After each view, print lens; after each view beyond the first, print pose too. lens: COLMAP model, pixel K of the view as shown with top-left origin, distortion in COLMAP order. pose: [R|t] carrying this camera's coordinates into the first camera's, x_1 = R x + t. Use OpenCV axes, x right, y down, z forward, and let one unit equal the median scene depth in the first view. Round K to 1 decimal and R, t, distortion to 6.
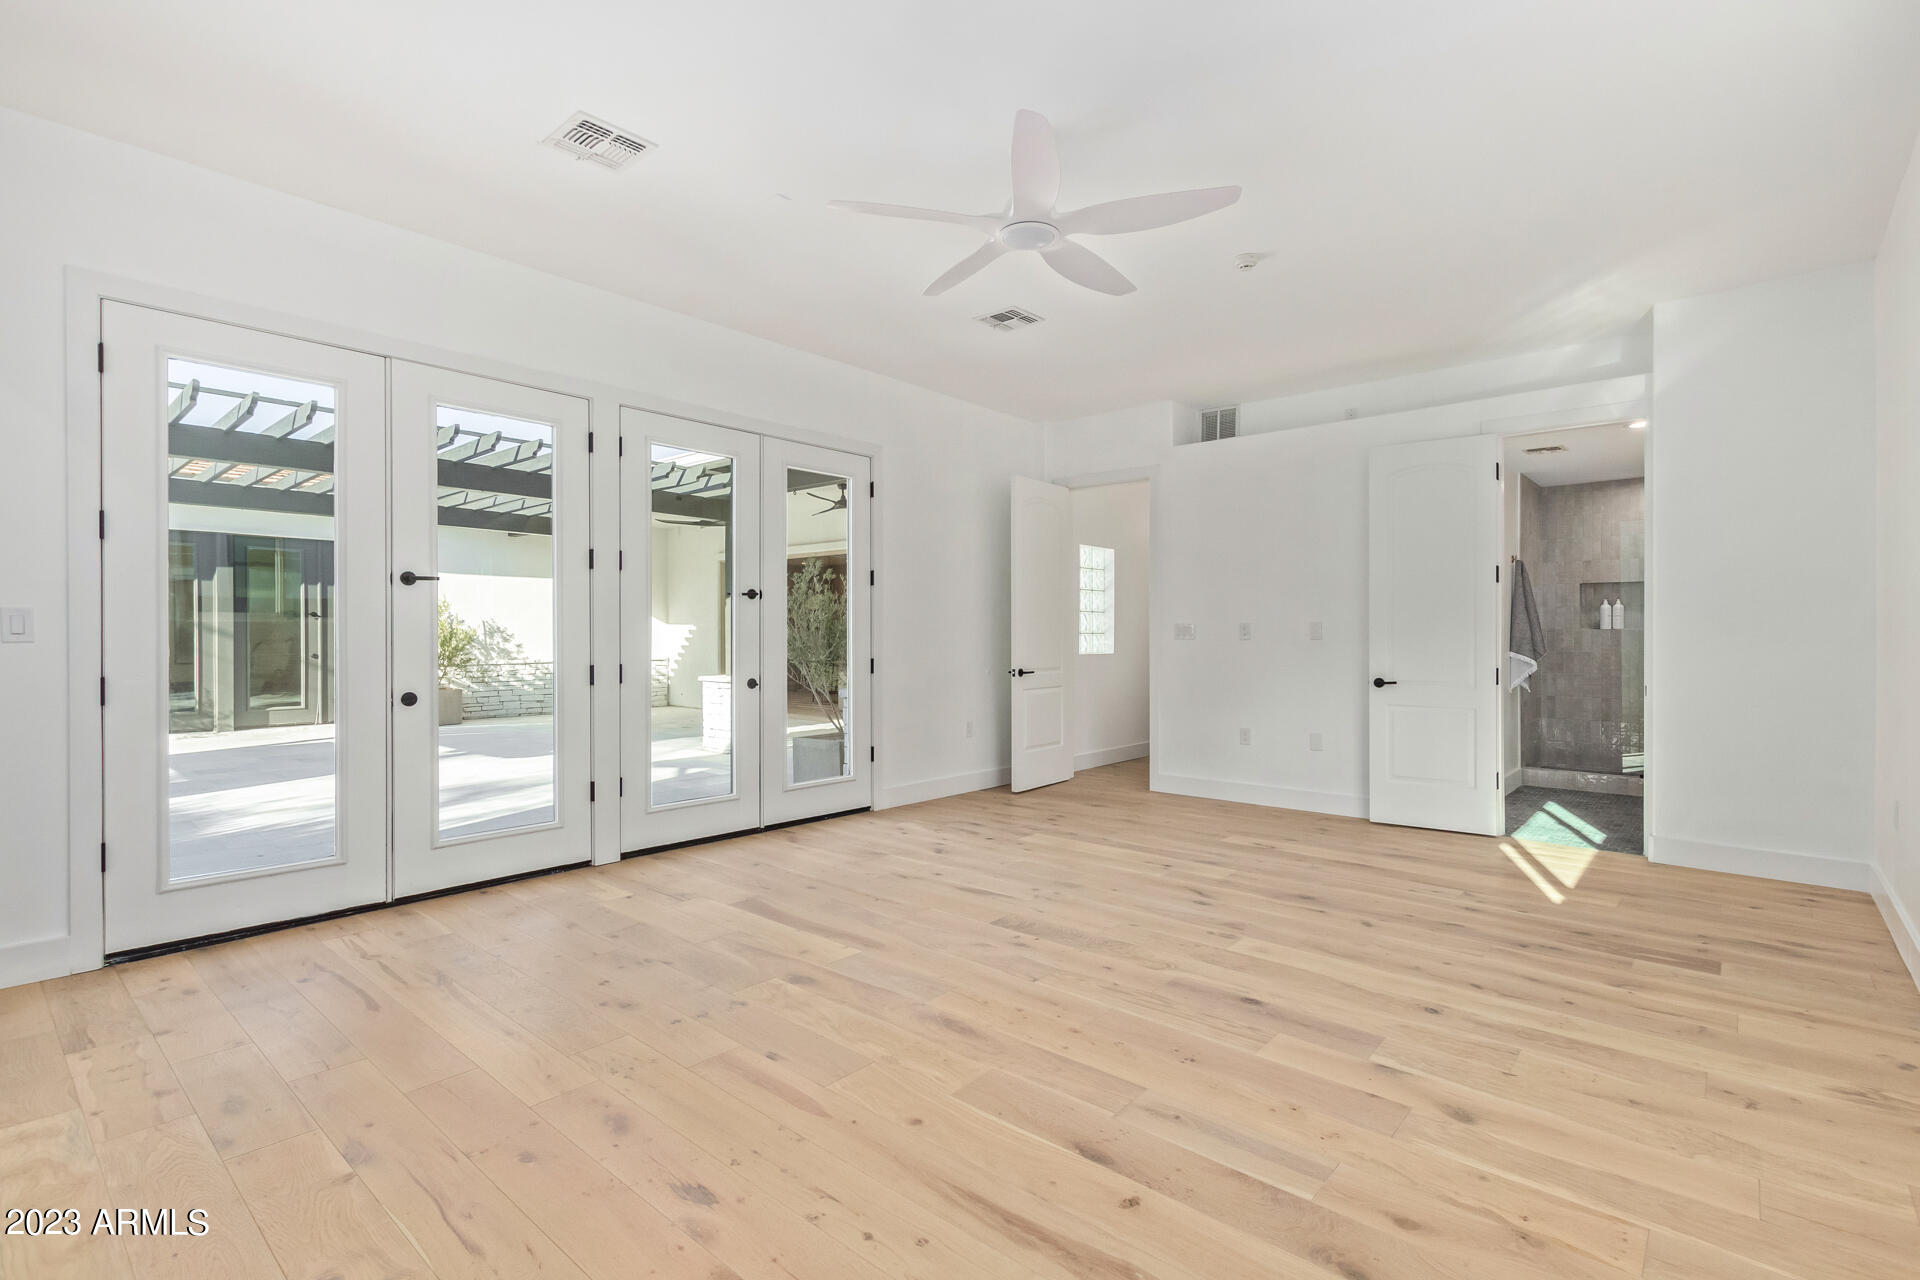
lens RADIAL K [[894.5, 0, 945.7], [0, 894.5, 635.3], [0, 0, 1]] dist [0.001065, 0.000156]
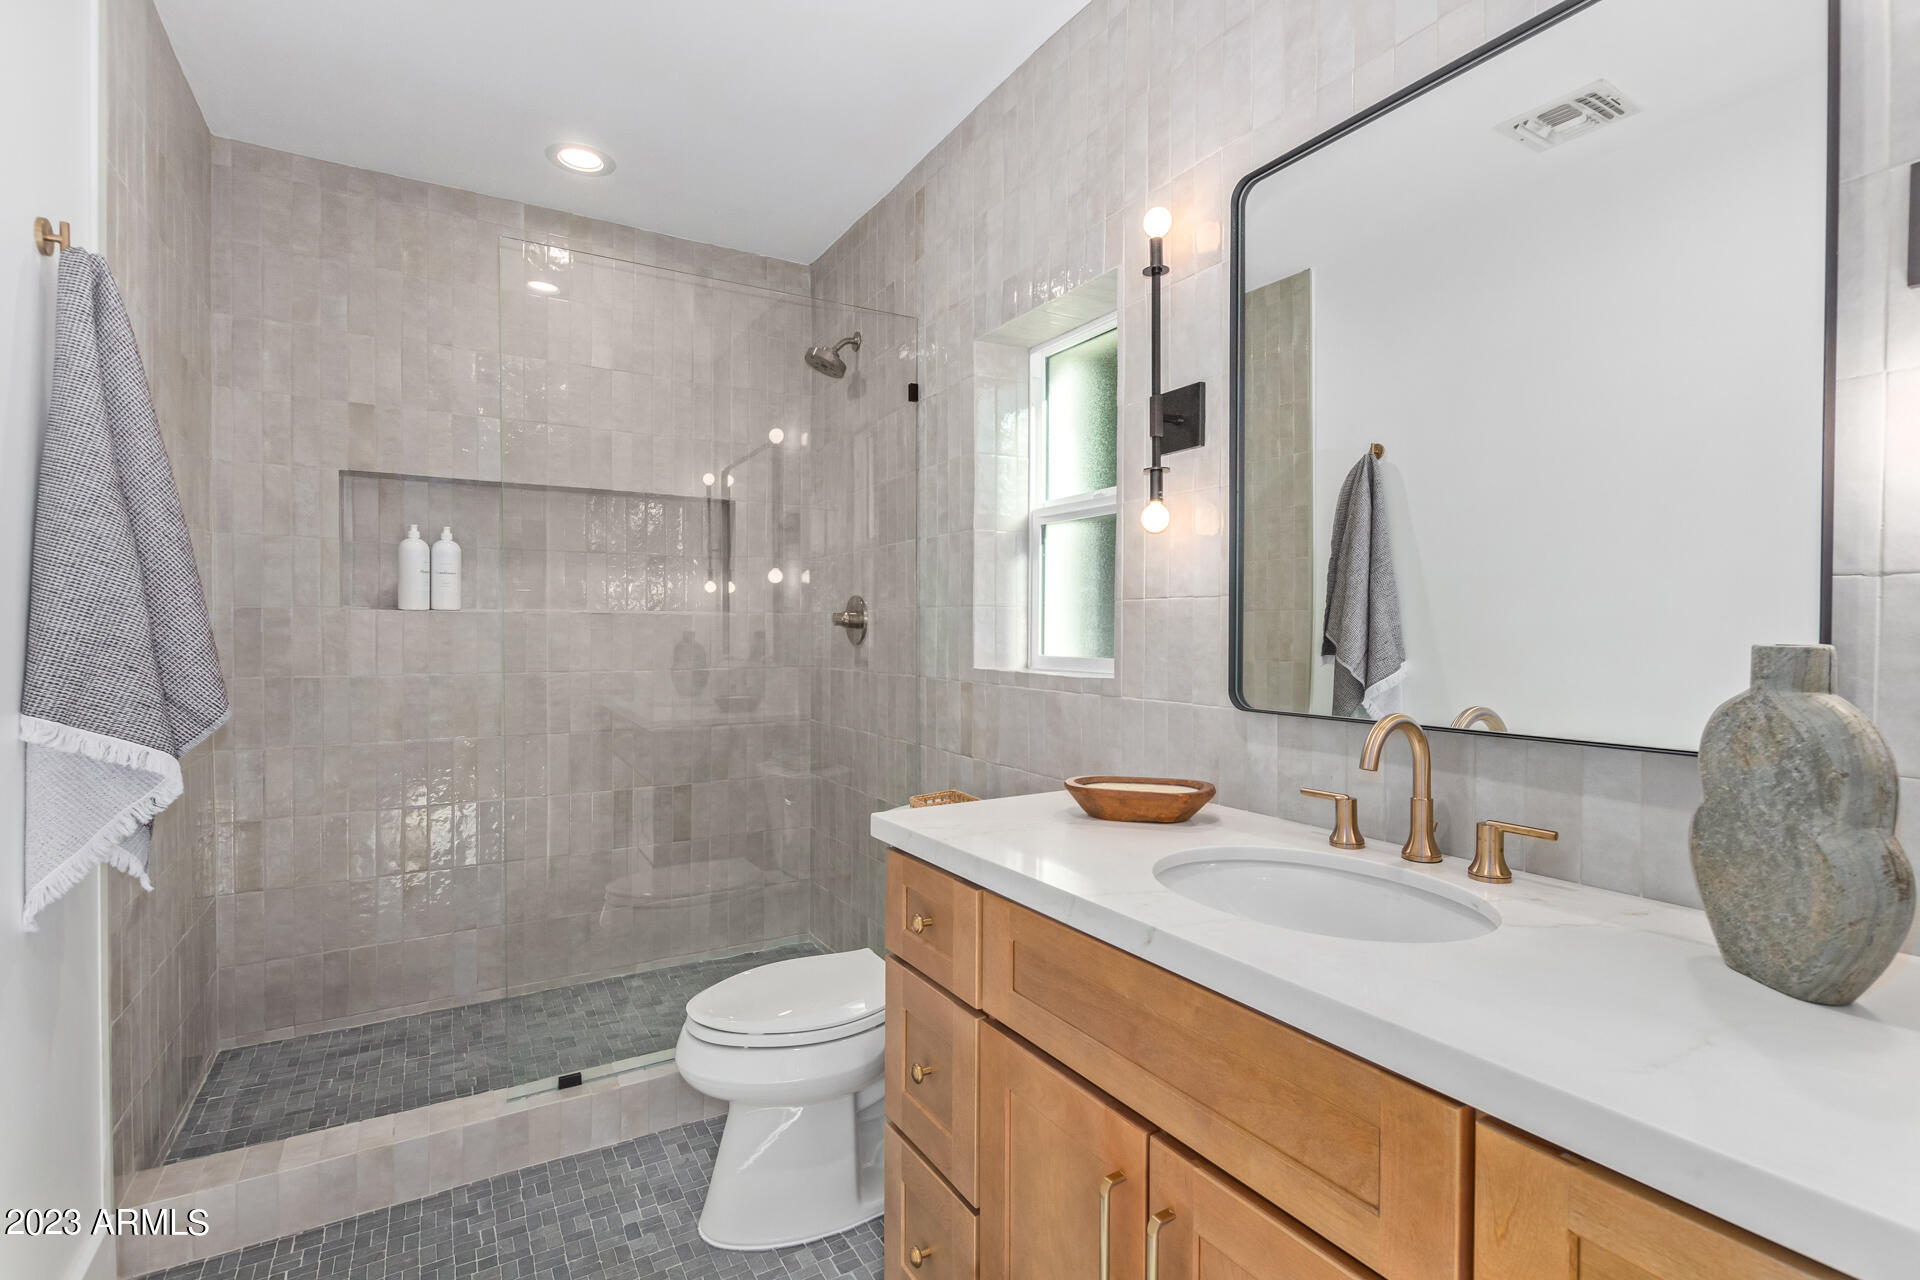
lens RADIAL K [[894.5, 0, 945.7], [0, 894.5, 635.3], [0, 0, 1]] dist [0.001065, 0.000156]
pose [[0.305704, -0.006260, 0.952106, 0.480976], [-0.001211, 0.999975, 0.006963, 0.000121], [-0.952126, -0.003282, 0.305689, 0.714258]]
